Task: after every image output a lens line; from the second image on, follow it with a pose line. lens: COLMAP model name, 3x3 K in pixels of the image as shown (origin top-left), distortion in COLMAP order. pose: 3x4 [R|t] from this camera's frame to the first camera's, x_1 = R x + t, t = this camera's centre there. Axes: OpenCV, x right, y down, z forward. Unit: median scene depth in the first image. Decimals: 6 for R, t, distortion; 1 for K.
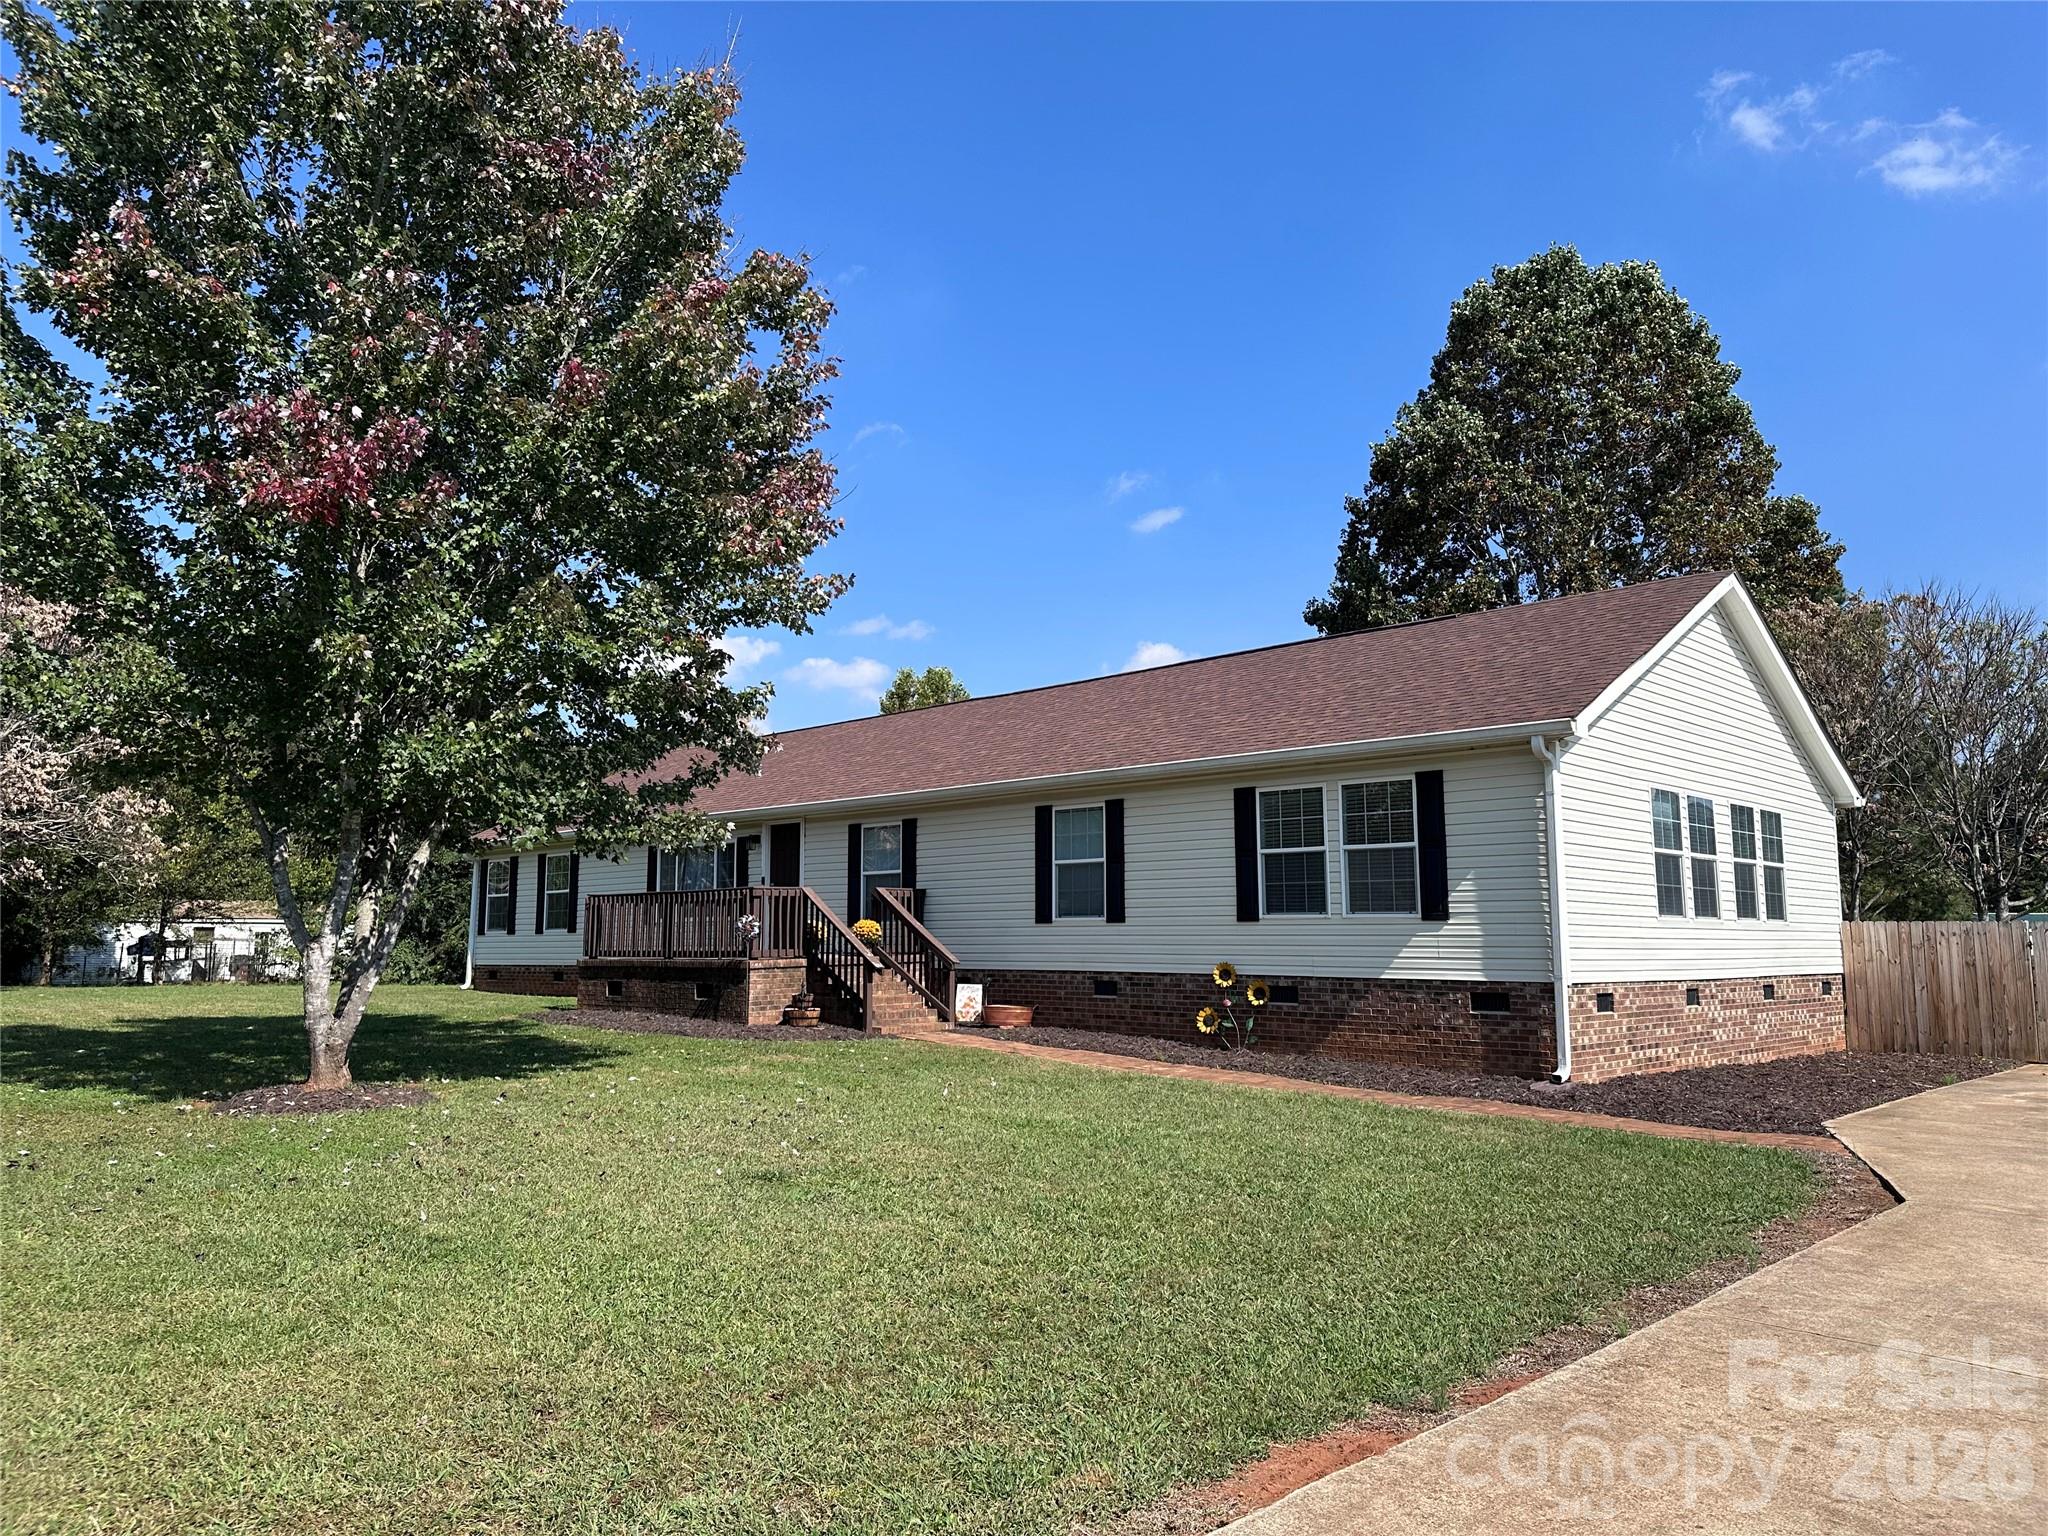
lens RADIAL K [[1407.1, 0, 1063.0], [0, 1407.1, 762.8], [0, 0, 1]] dist [0.153544, -0.252922]
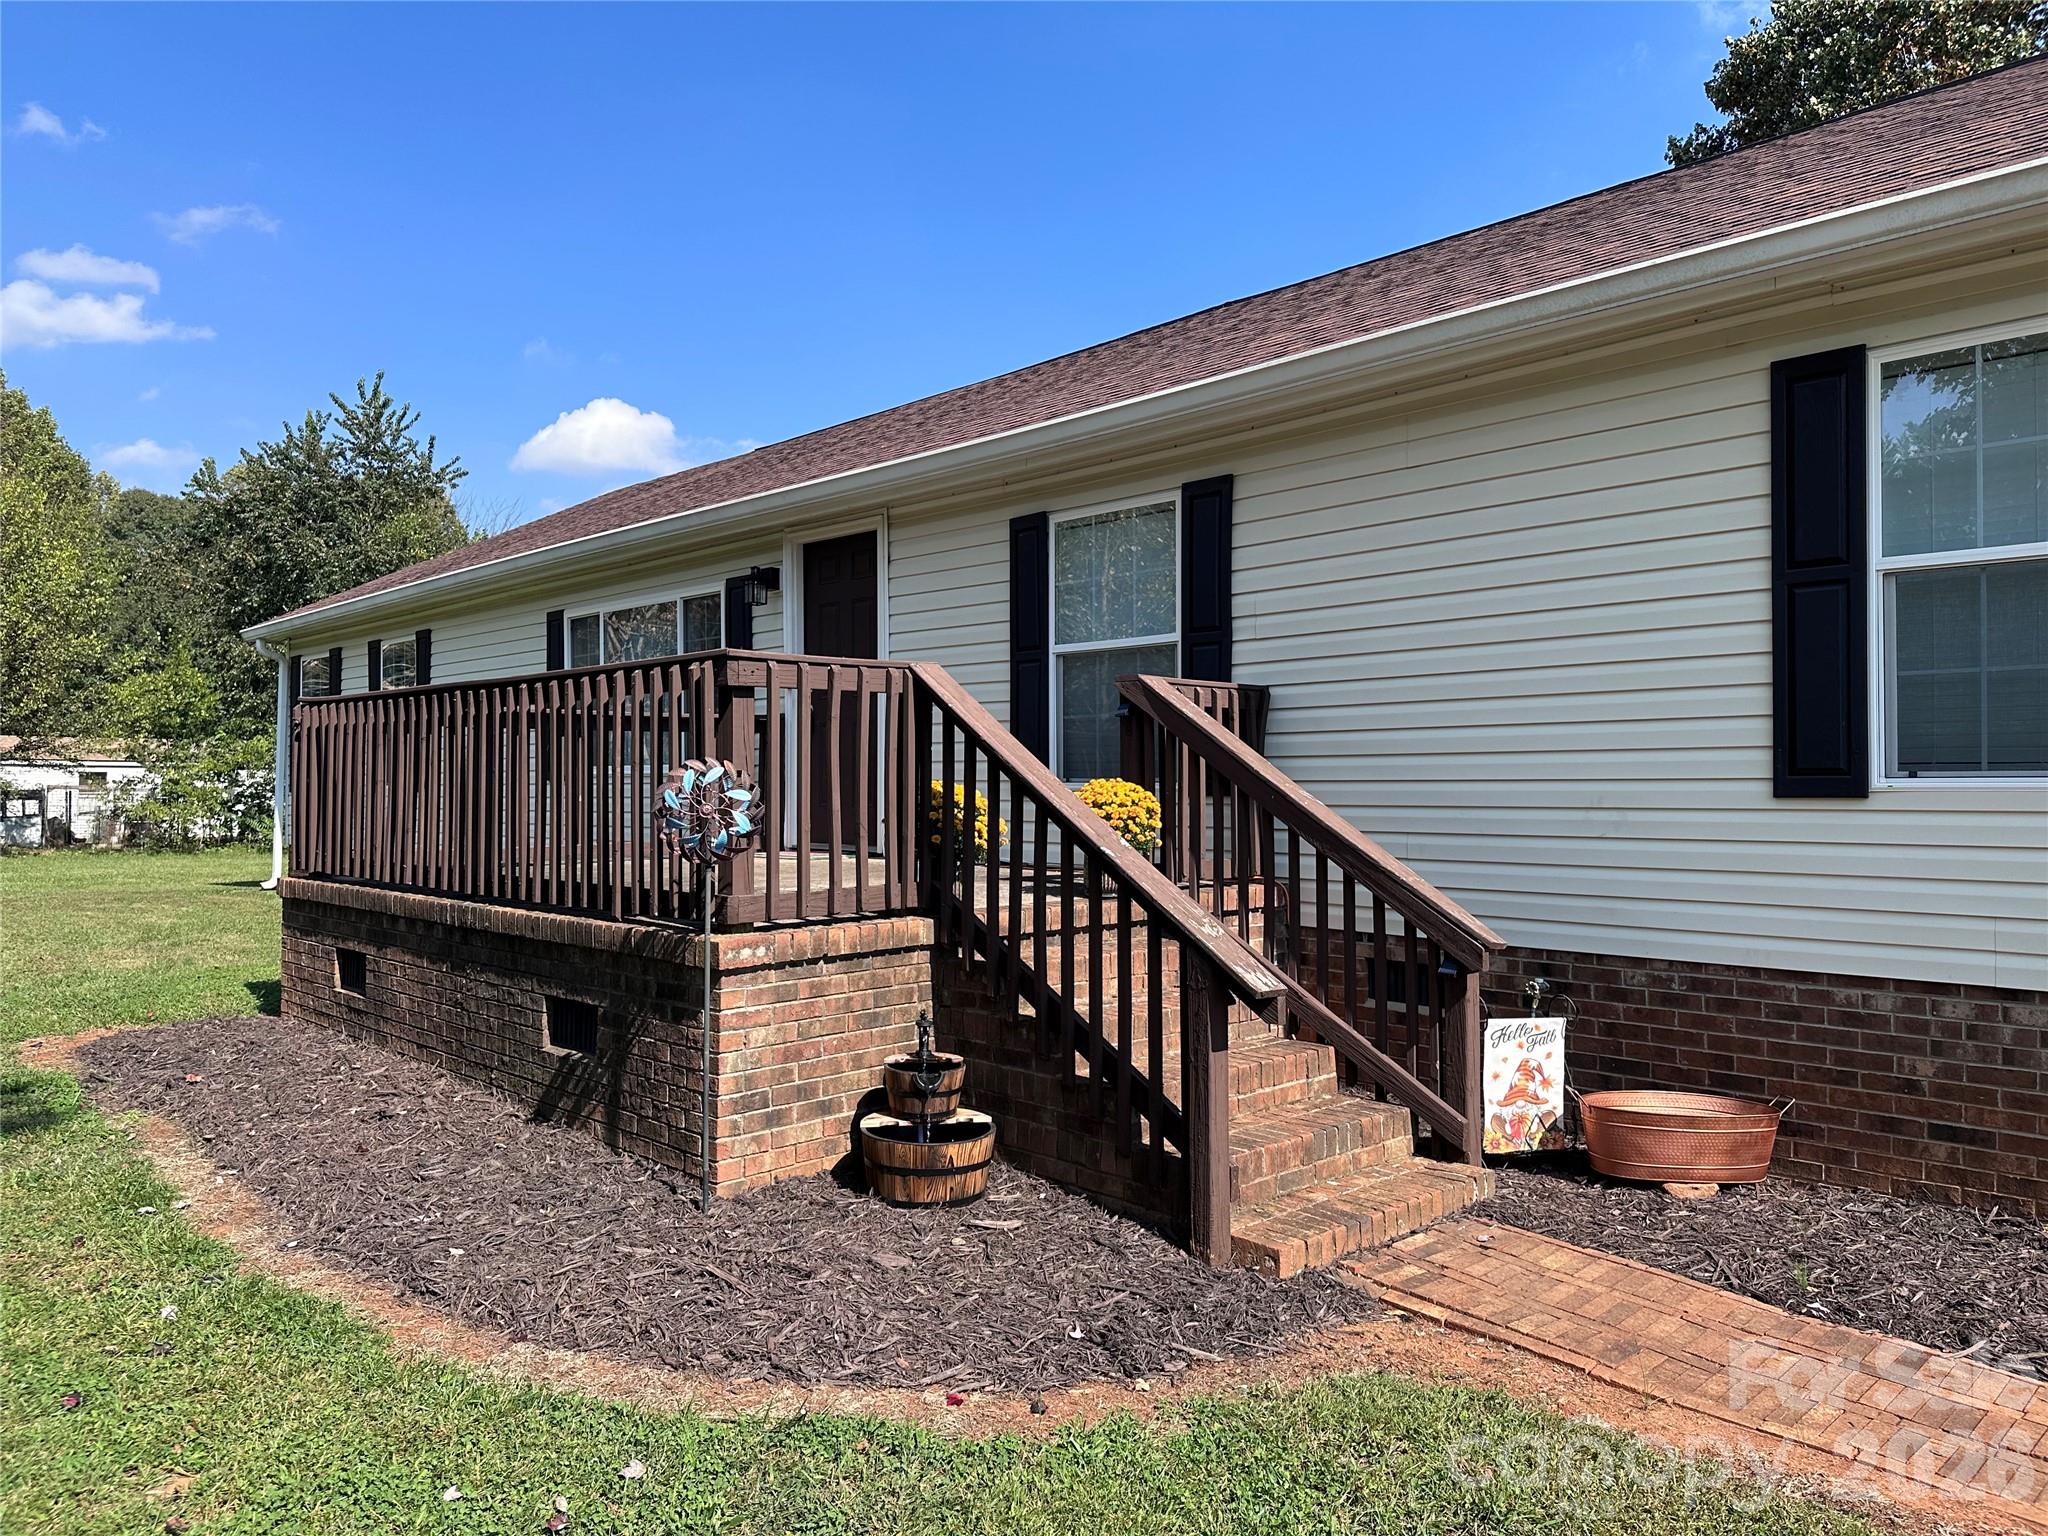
lens RADIAL K [[1407.1, 0, 1063.0], [0, 1407.1, 762.8], [0, 0, 1]] dist [0.153544, -0.252922]
pose [[0.999554, 0.007512, -0.028919, -0.147272], [-0.004494, 0.994667, 0.103044, 0.079679], [0.029539, -0.102868, 0.994256, 0.727965]]
